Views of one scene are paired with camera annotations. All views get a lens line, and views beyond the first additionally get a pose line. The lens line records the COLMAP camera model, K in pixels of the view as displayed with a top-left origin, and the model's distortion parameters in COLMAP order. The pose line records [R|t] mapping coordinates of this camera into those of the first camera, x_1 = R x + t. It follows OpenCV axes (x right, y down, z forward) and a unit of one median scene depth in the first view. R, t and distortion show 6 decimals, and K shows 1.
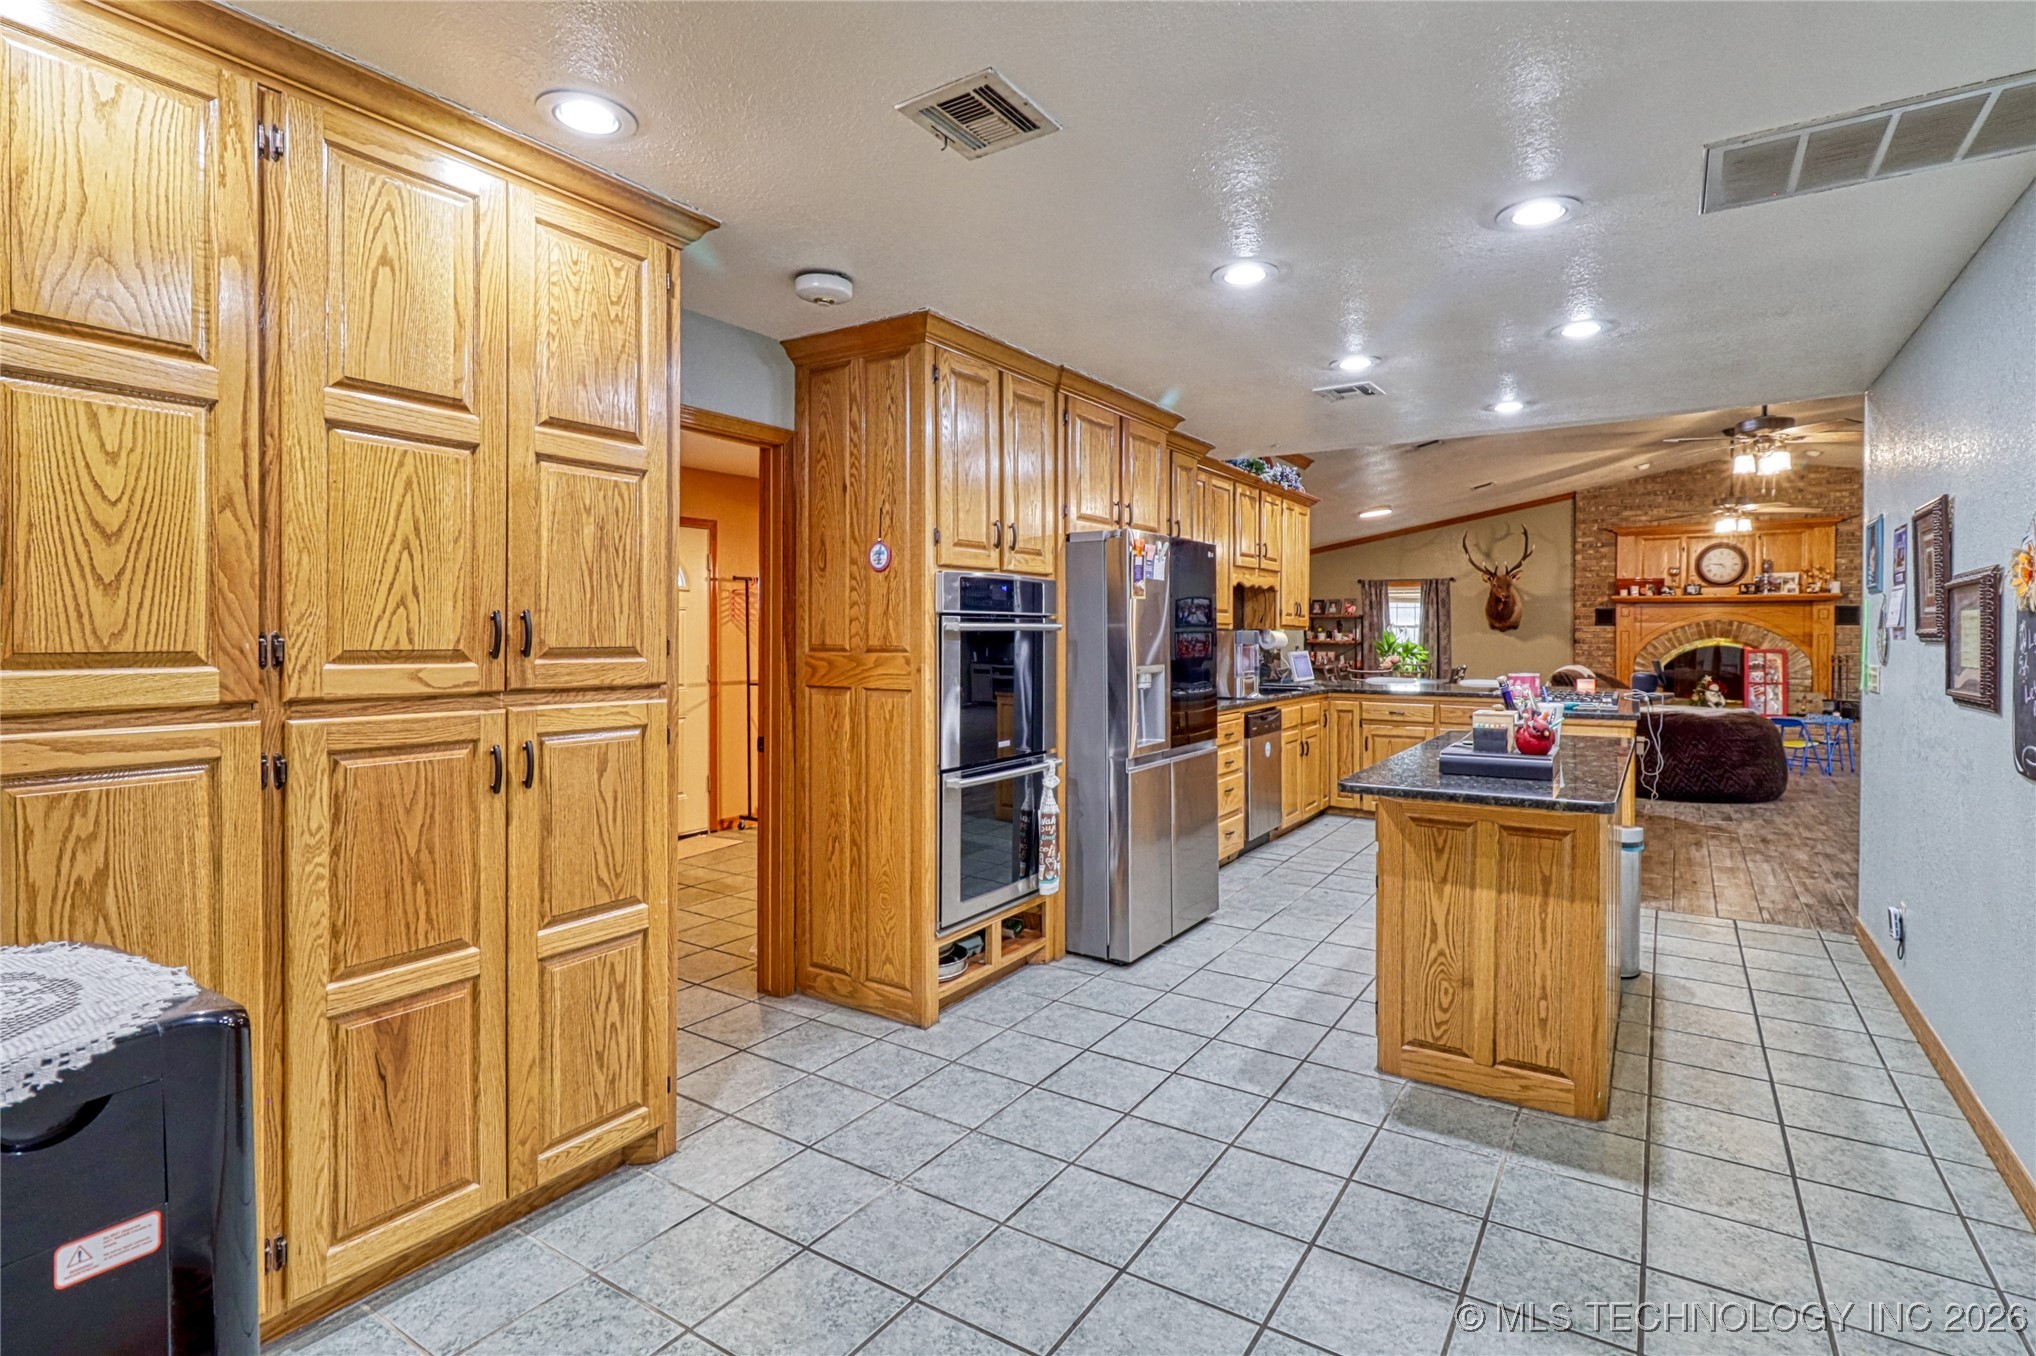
lens RADIAL K [[990.1, 0, 985.5], [0, 990.1, 641.1], [0, 0, 1]] dist [-0.000330, 0.003181]
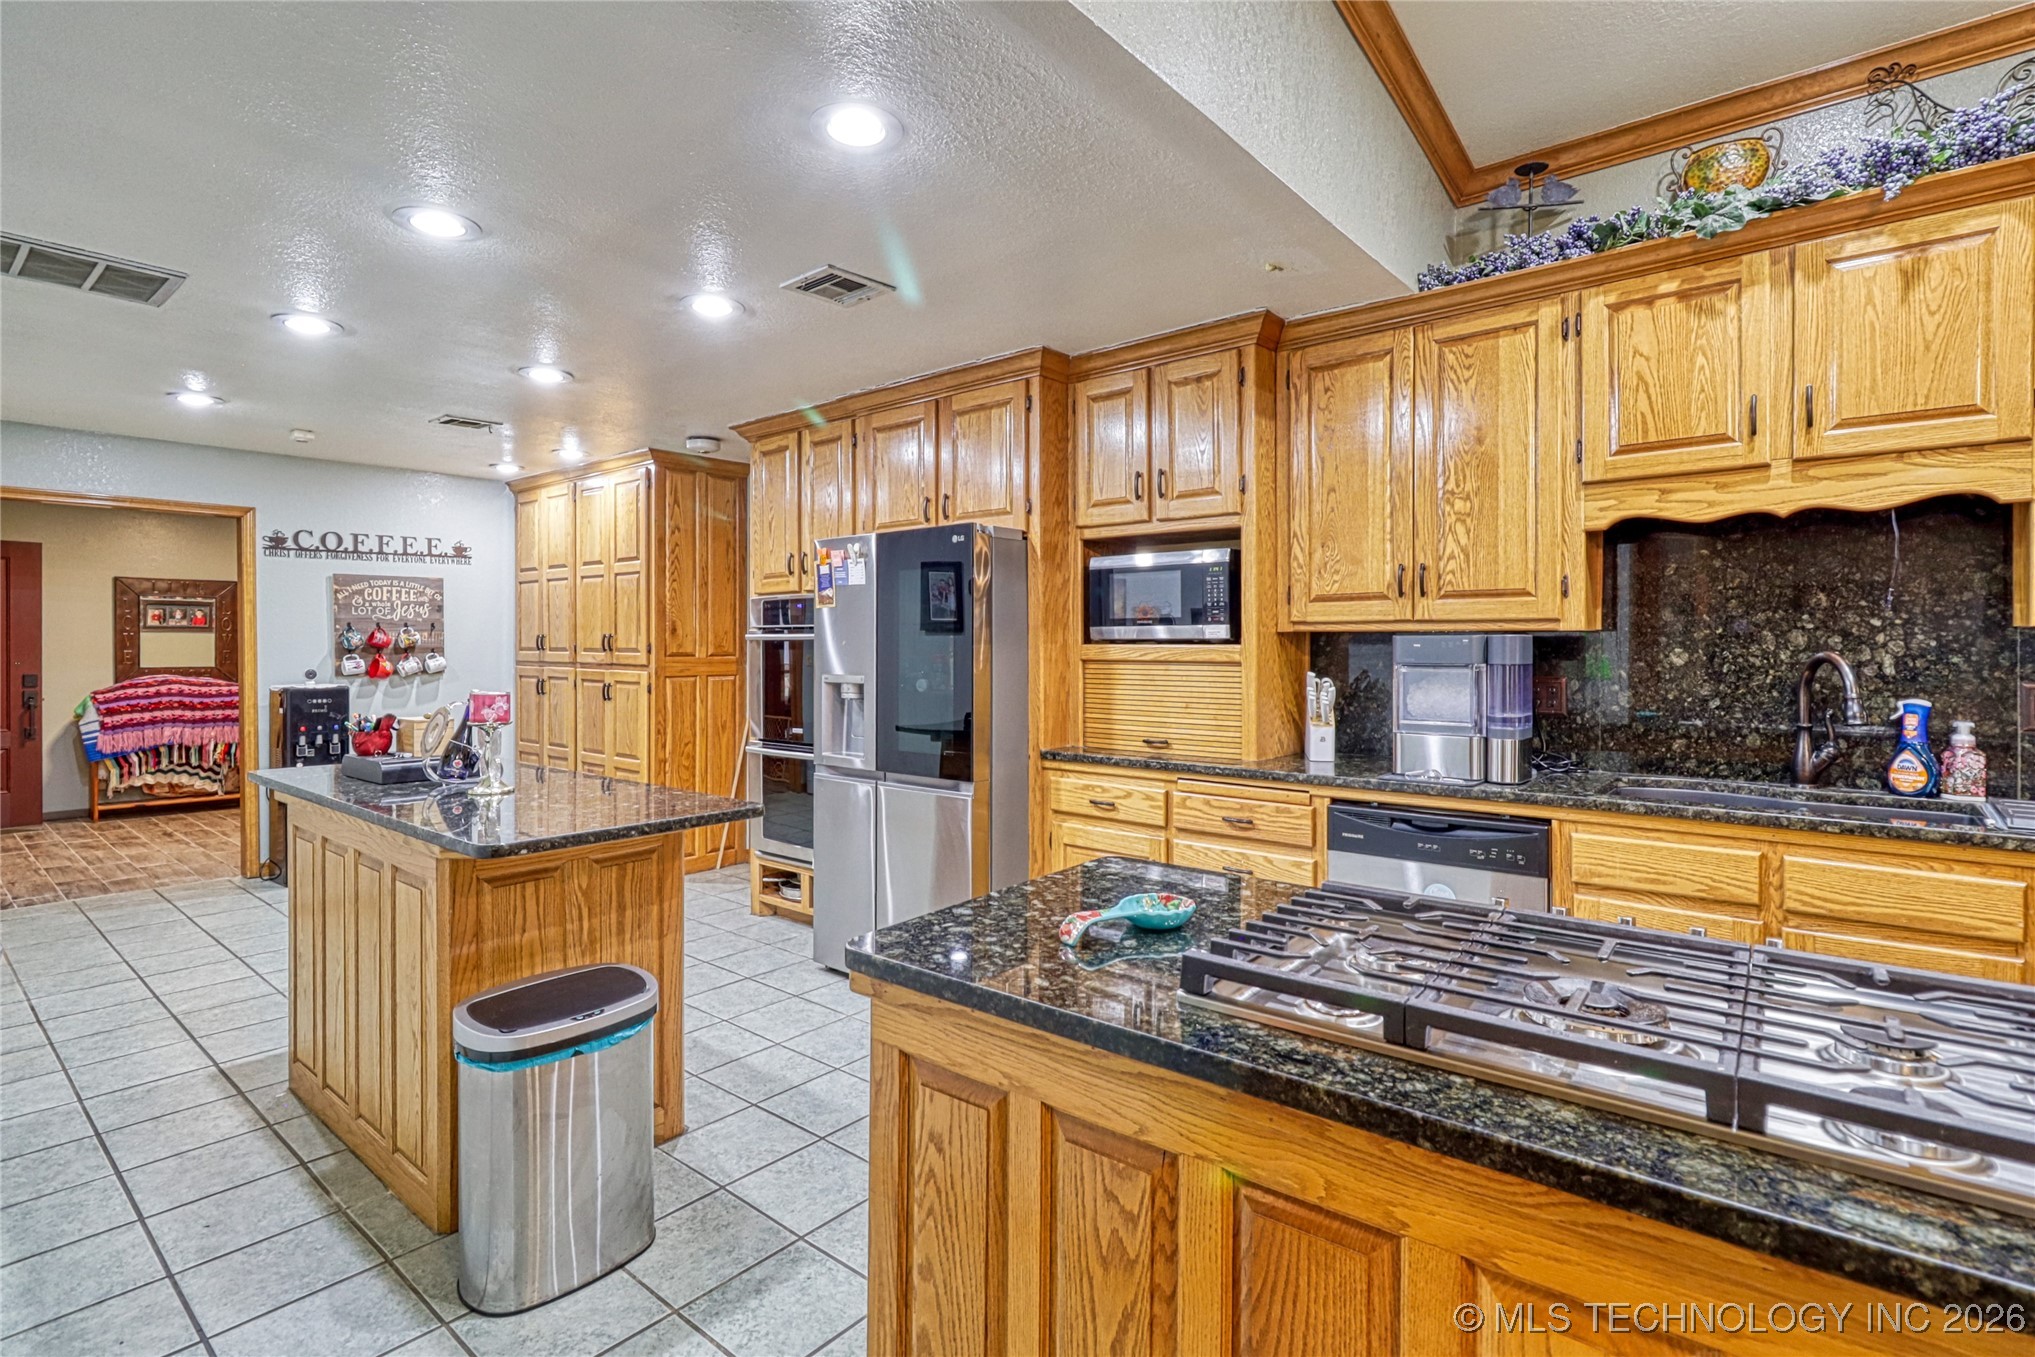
lens RADIAL K [[989.6, 0, 1094.3], [0, 989.6, 643.4], [0, 0, 1]] dist [-0.000330, 0.003181]
pose [[-0.067566, -0.000226, -0.997715, 0.384962], [-0.006907, 0.999976, 0.000241, -0.002797], [0.997691, 0.006907, -0.067566, 0.454692]]
